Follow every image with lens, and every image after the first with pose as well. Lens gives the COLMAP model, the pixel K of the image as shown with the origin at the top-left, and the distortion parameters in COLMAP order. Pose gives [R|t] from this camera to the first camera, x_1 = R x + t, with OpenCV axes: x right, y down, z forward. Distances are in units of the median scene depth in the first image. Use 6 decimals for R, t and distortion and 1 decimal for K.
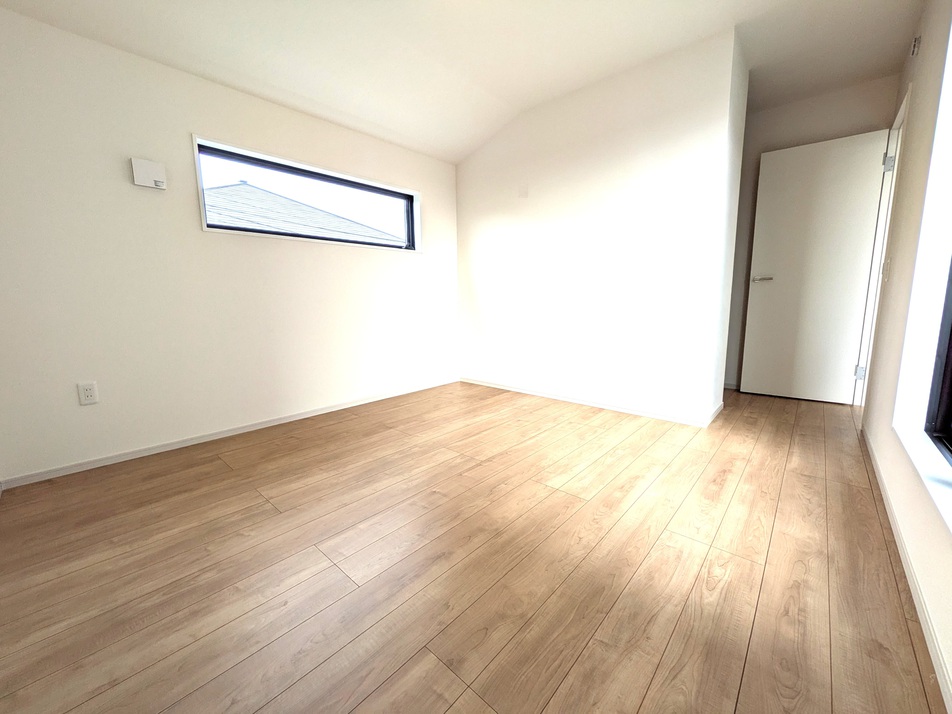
lens RADIAL K [[376.7, 0, 487.0], [0, 376.7, 355.6], [0, 0, 1]] dist [-0.000445, 0.000196]
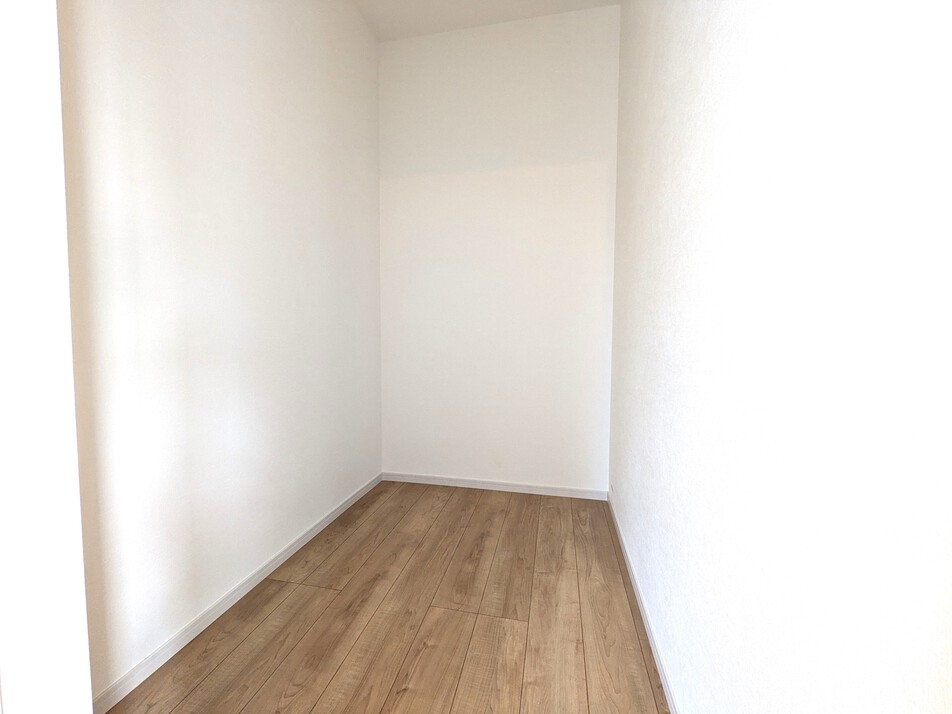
lens RADIAL K [[376.7, 0, 483.3], [0, 376.7, 357.4], [0, 0, 1]] dist [-0.000445, 0.000196]
pose [[0.864864, -0.014198, 0.501806, 0.215767], [0.051724, 0.996800, -0.060942, -0.038286], [-0.499335, 0.078662, 0.862831, 0.242075]]
